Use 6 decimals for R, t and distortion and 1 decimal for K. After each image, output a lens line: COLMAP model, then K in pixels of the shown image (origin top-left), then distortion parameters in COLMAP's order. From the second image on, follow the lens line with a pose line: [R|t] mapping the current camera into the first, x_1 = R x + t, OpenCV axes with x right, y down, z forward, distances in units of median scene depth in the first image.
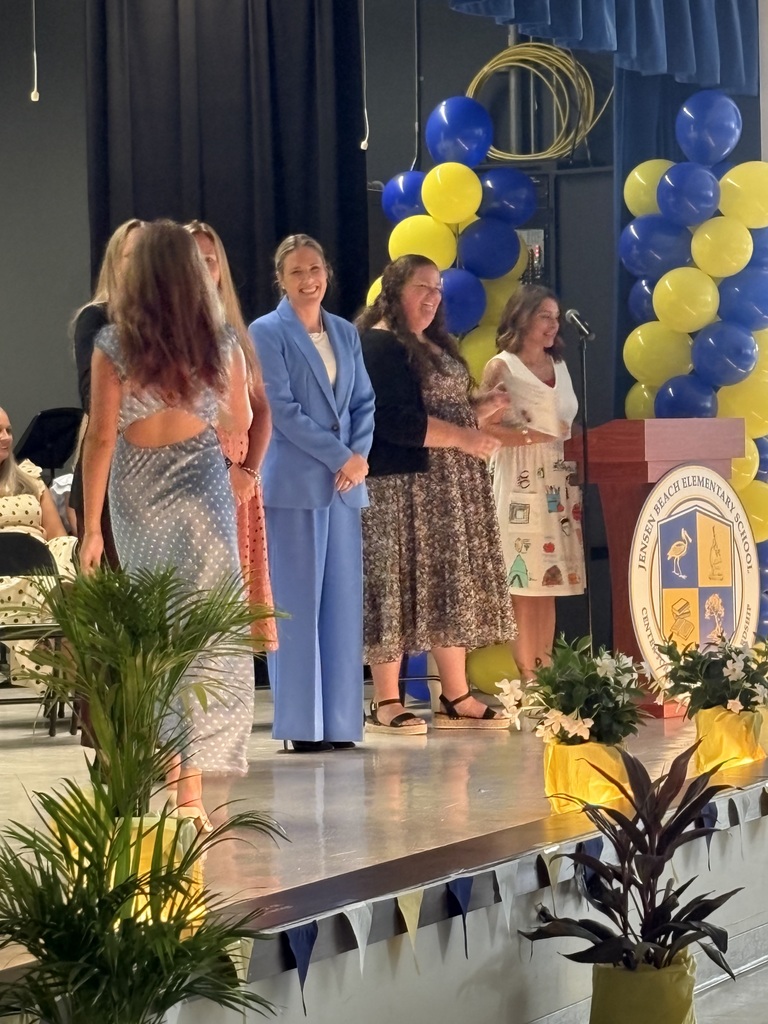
lens RADIAL K [[3691.5, 0, 384.0], [0, 3691.5, 512.0], [0, 0, 1]] dist [0.283399, 0.050873]
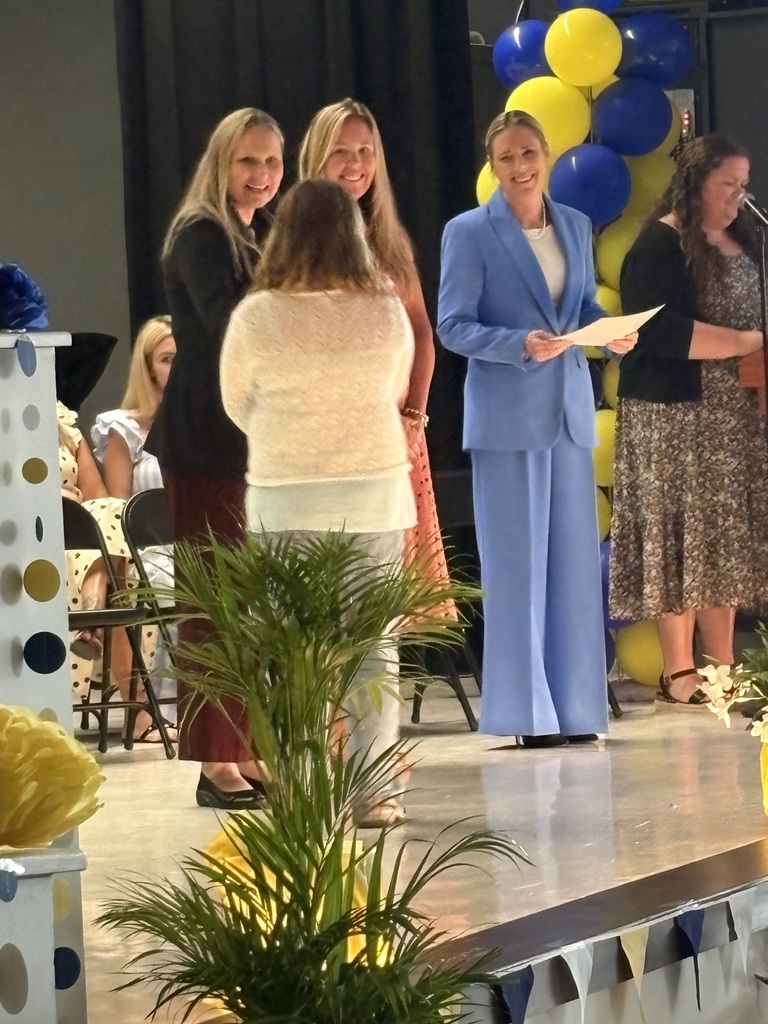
lens RADIAL K [[4873.4, 0, 384.0], [0, 4873.4, 512.0], [0, 0, 1]] dist [0.370245, -2.563671]
pose [[0.999638, -0.026377, -0.005378, -0.031298], [0.026443, 0.999573, 0.012457, -0.002833], [0.005047, -0.012595, 0.999908, -0.056223]]
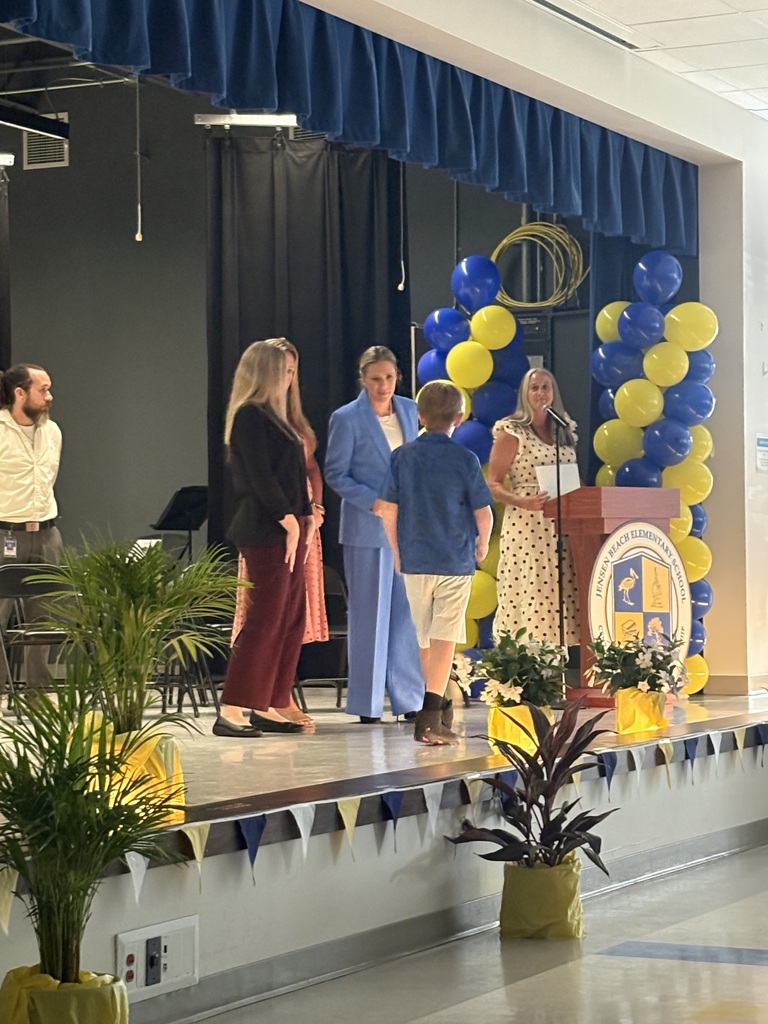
lens RADIAL K [[2622.8, 0, 351.5], [0, 2622.8, 511.3], [0, 0, 1]] dist [0.214907, 0.211617]
pose [[0.998252, 0.008826, -0.058436, 0.049071], [-0.010864, 0.999341, -0.034646, 0.025621], [0.058092, 0.035221, 0.997690, 0.045705]]
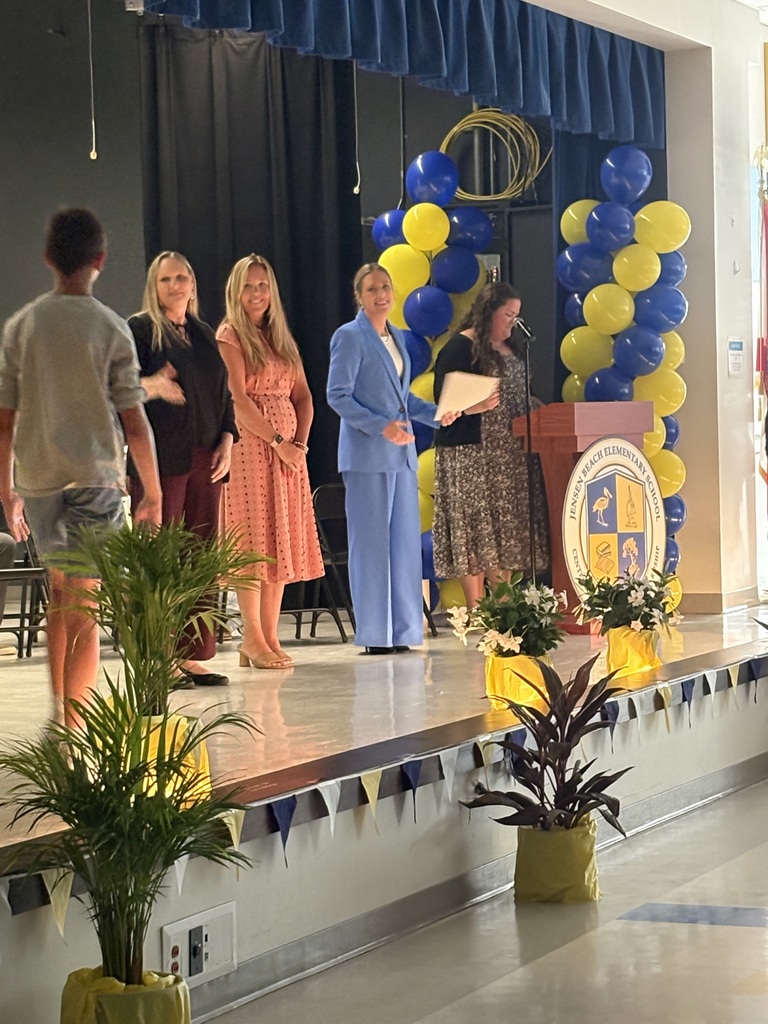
lens RADIAL K [[2889.3, 0, 384.0], [0, 2889.3, 512.0], [0, 0, 1]] dist [0.301384, -1.030792]
pose [[0.999965, -0.005259, -0.006535, 0.014779], [0.005351, 0.999886, 0.014129, -0.002278], [0.006460, -0.014164, 0.999879, -0.011386]]
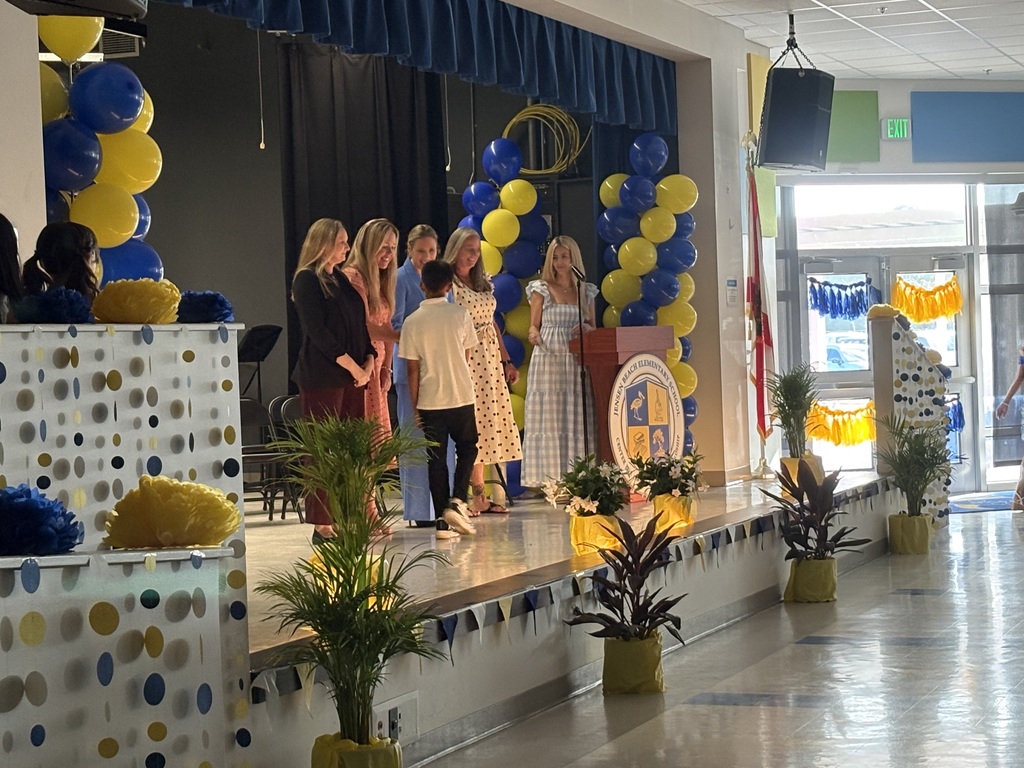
lens RADIAL K [[2319.6, 0, 512.0], [0, 2319.6, 384.0], [0, 0, 1]] dist [0.280178, -0.790863]
pose [[0.999242, -0.017554, 0.034749, -0.021282], [0.017534, 0.999846, 0.000864, -0.001108], [-0.034758, -0.000254, 0.999396, -0.094706]]
